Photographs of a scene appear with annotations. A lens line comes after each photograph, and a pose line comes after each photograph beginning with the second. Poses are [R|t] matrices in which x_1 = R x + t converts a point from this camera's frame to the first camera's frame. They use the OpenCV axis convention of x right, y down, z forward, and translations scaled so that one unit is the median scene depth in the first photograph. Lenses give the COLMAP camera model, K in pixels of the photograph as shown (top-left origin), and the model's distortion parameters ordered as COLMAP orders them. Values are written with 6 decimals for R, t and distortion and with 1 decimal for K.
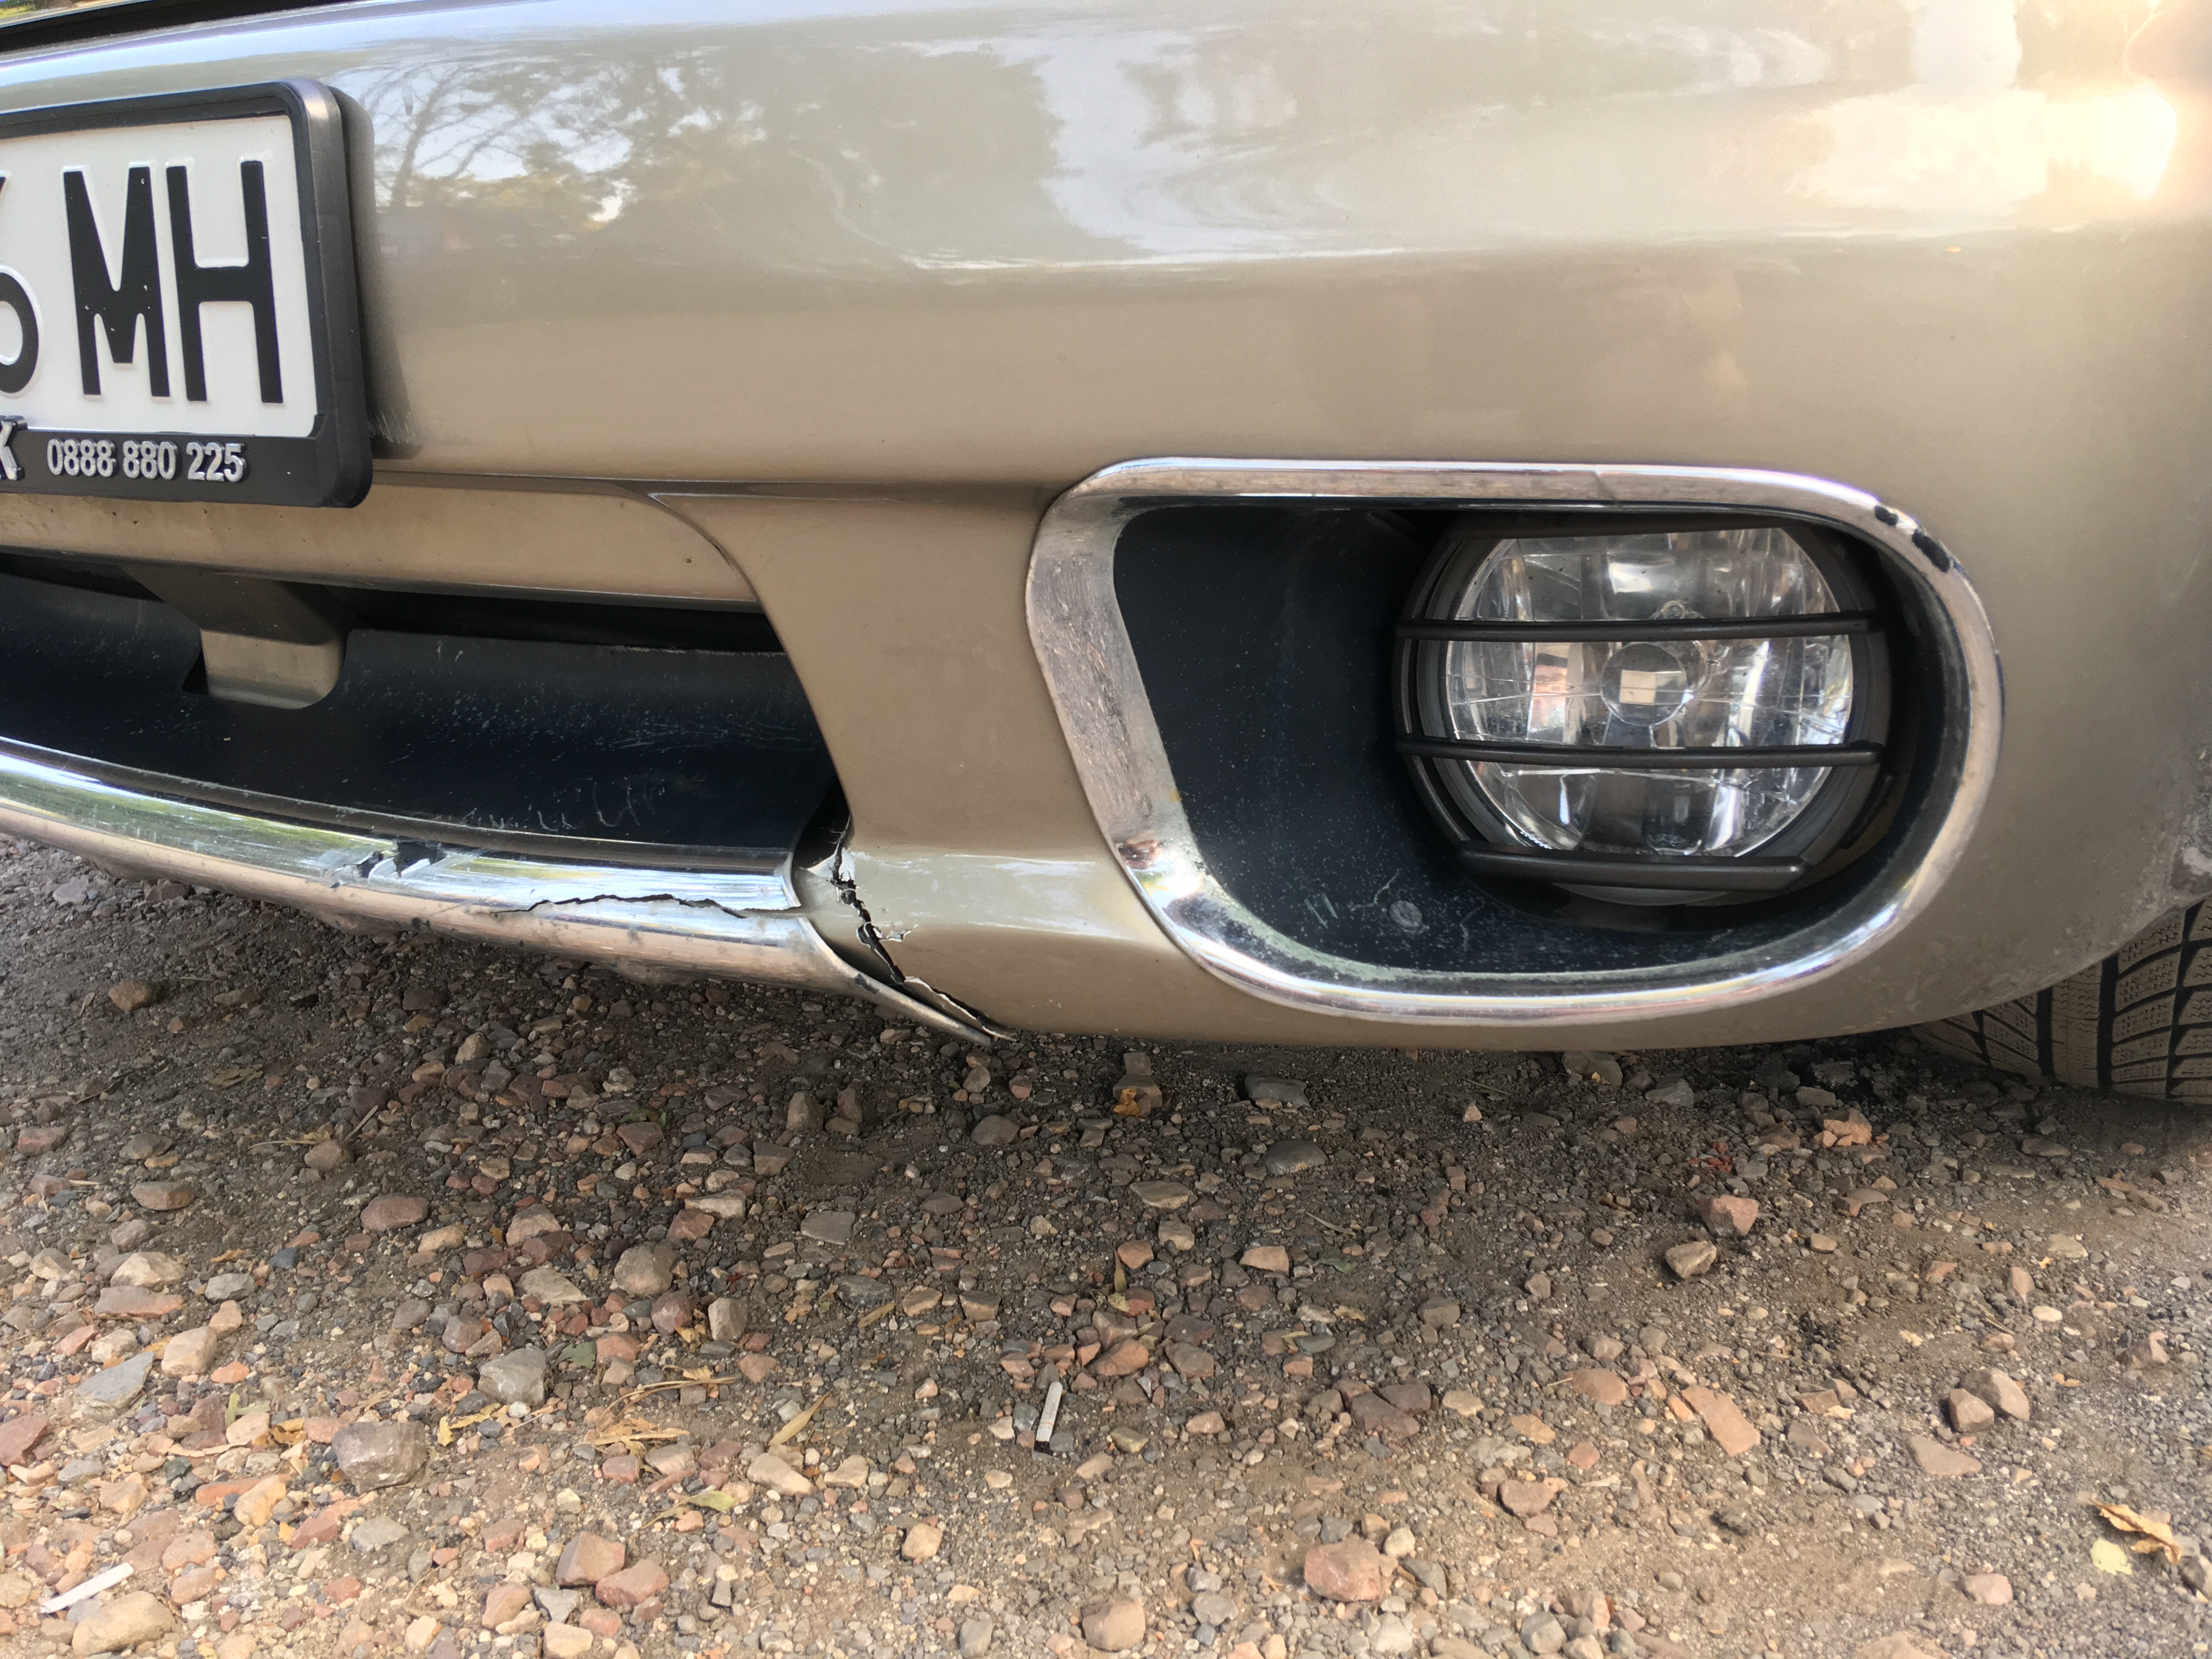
lens RADIAL K [[1896.0, 0, 1099.1], [0, 1896.0, 835.1], [0, 0, 1]] dist [0.117632, -0.197074]
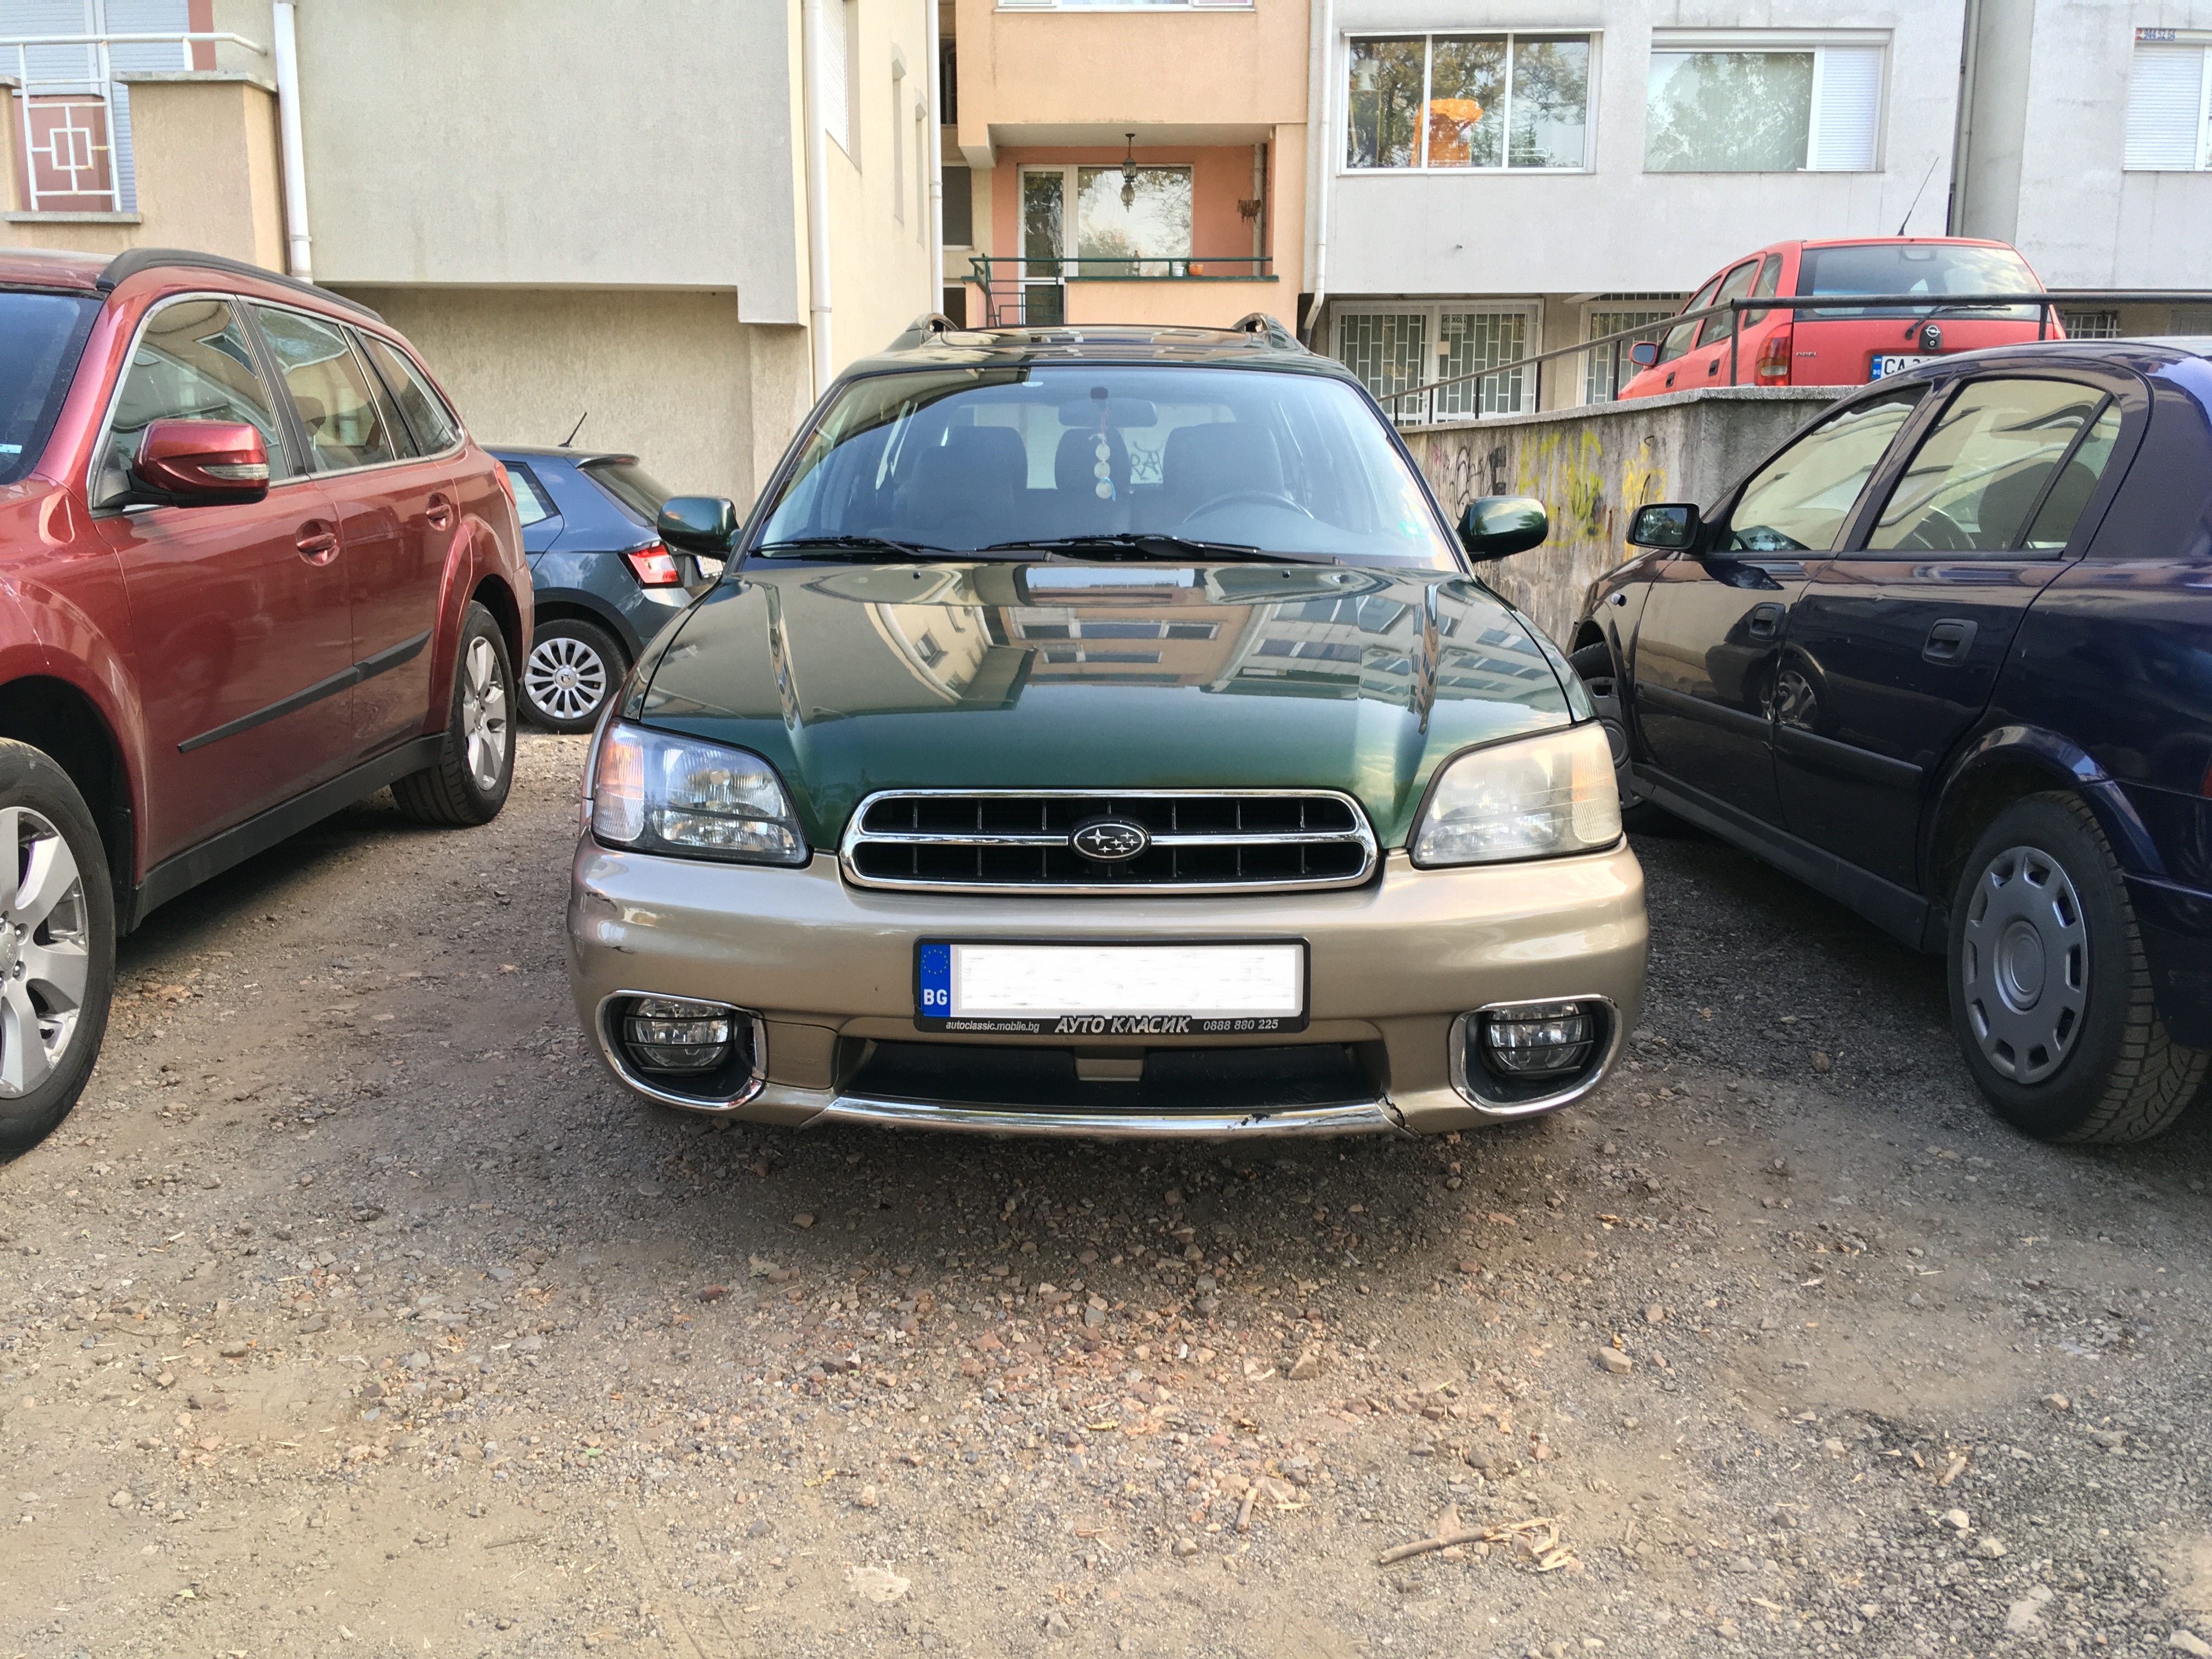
lens RADIAL K [[1888.9, 0, 1096.1], [0, 1888.9, 853.2], [0, 0, 1]] dist [0.128645, -0.183955]
pose [[0.844836, -0.096054, 0.526332, -1.888756], [0.129366, 0.991236, -0.026754, -0.326176], [-0.519149, 0.090692, 0.849858, -1.479957]]
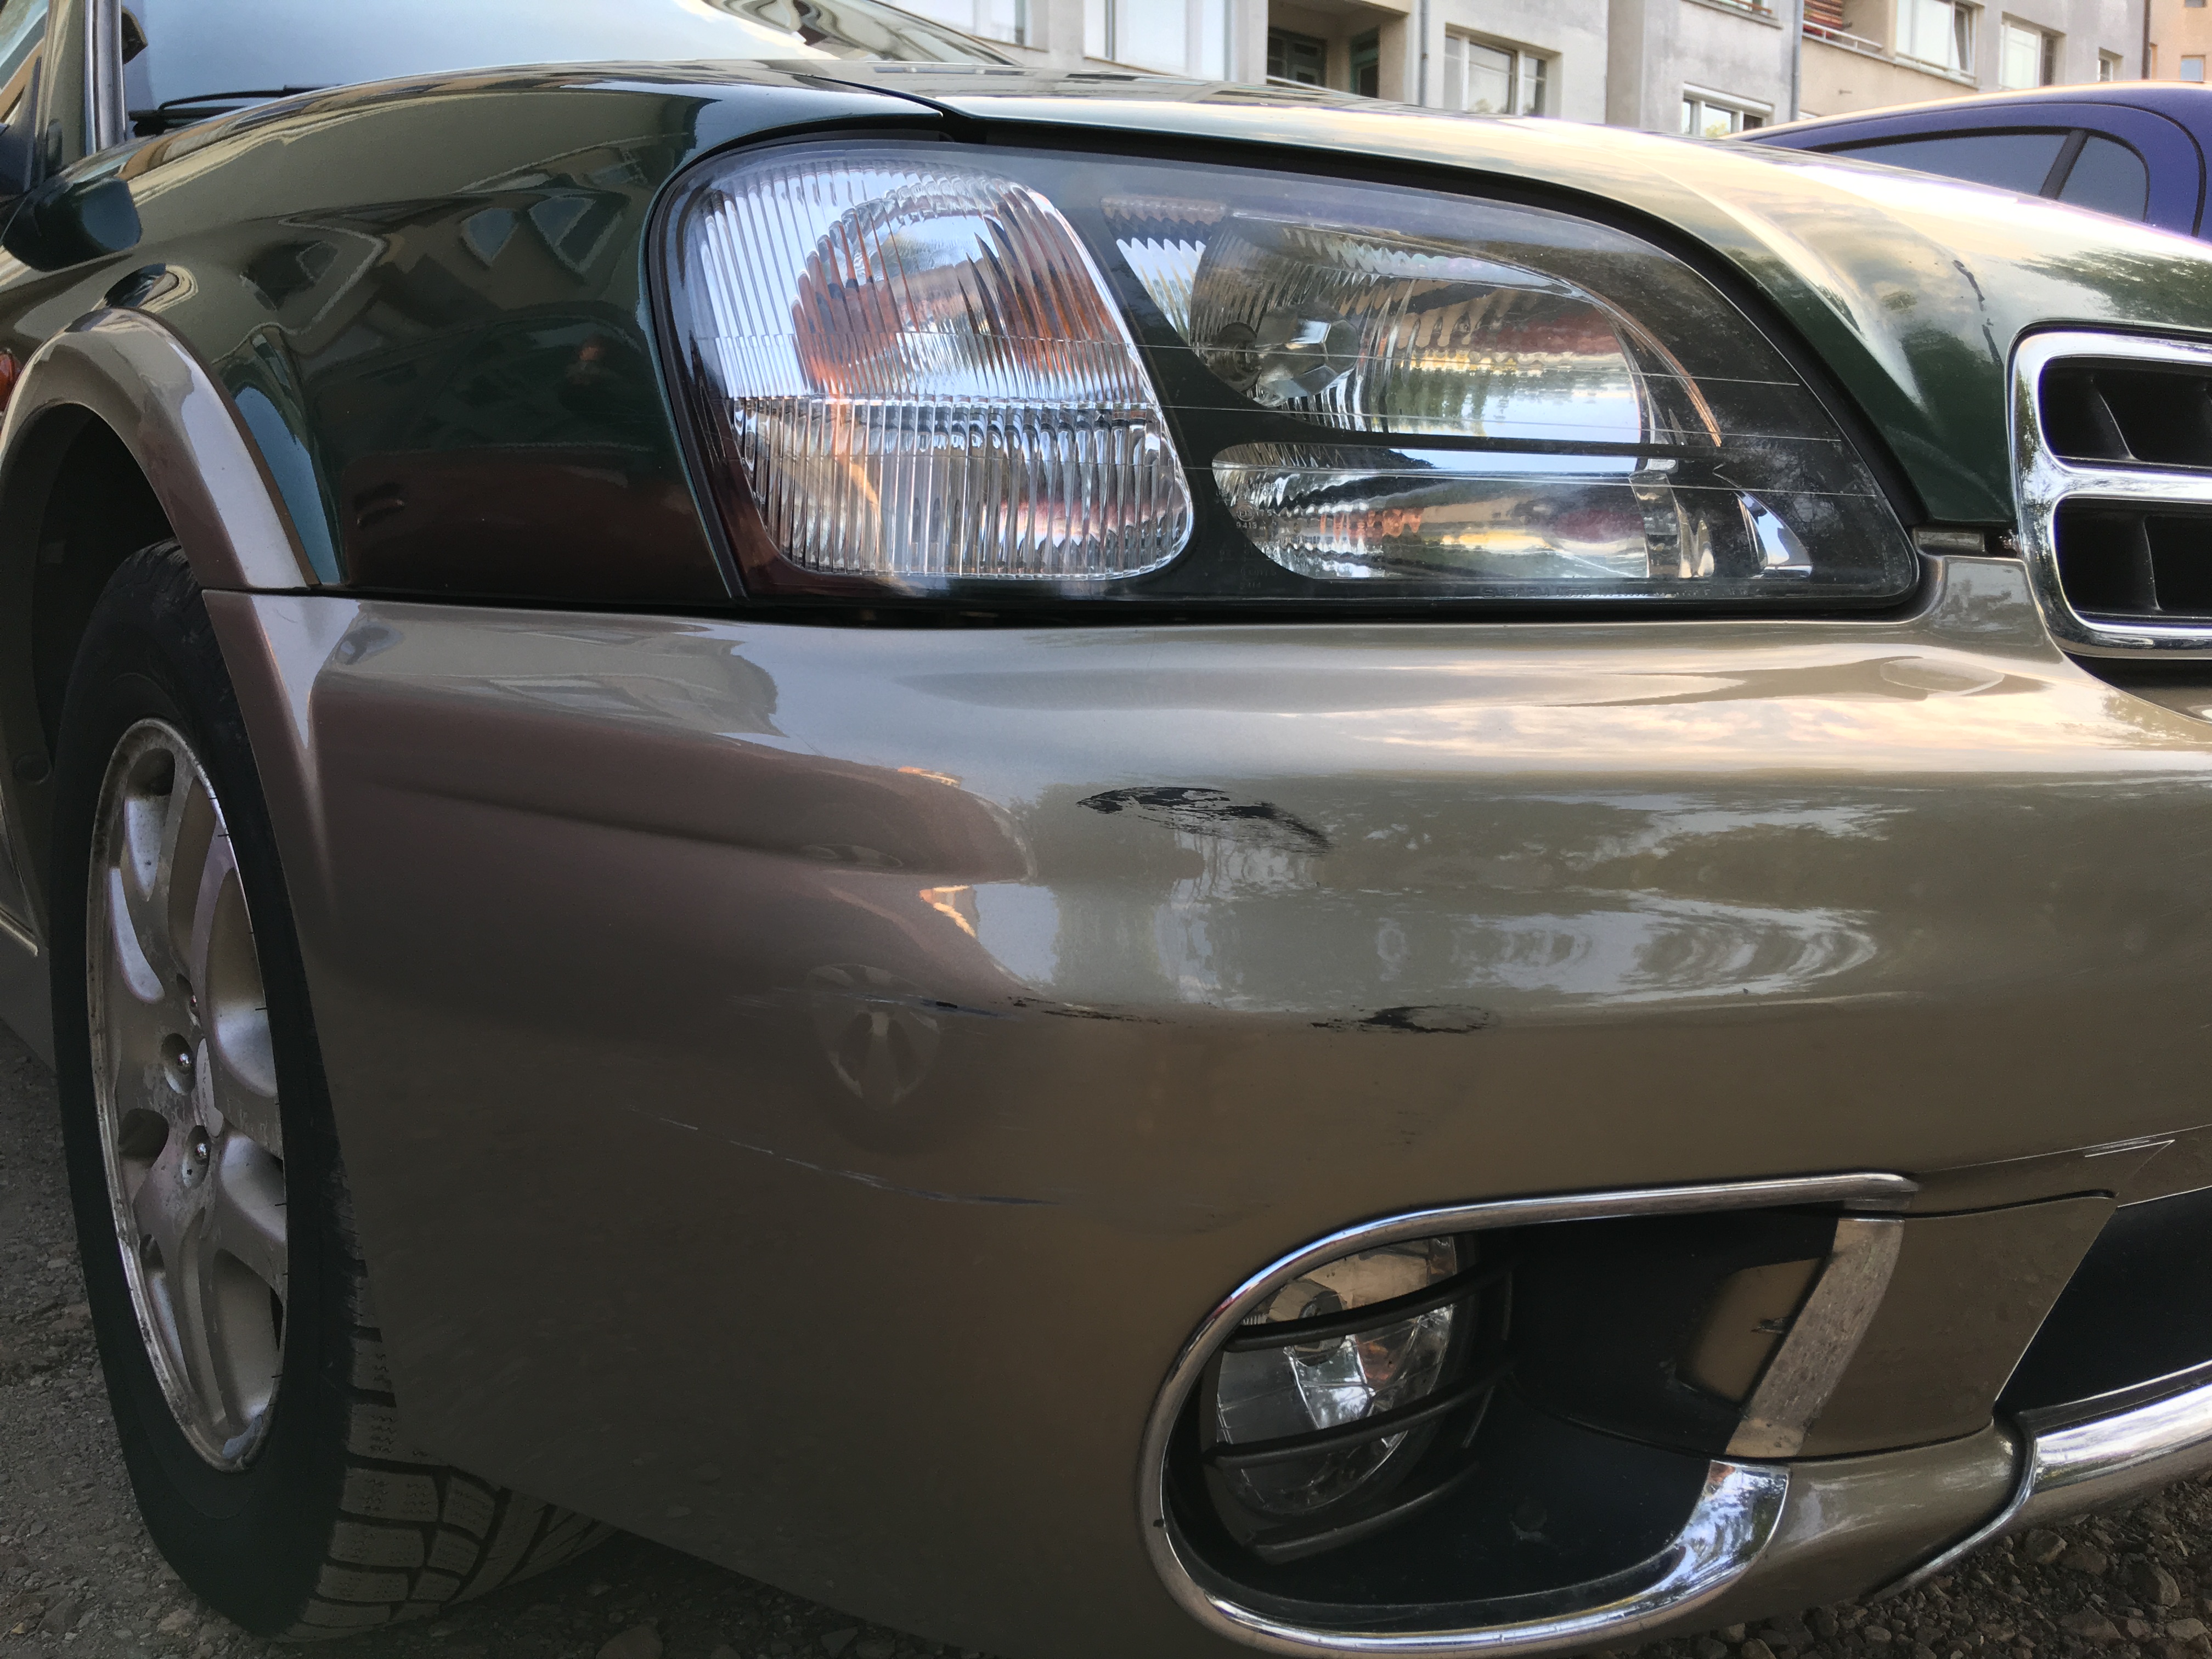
lens RADIAL K [[1876.5, 0, 1106.0], [0, 1876.5, 829.5], [0, 0, 1]] dist [0.059905, -0.002678]
pose [[0.324953, -0.107183, 0.939637, -1.586510], [0.244496, 0.969301, 0.026013, -0.447294], [-0.913579, 0.221285, 0.341183, 1.139472]]
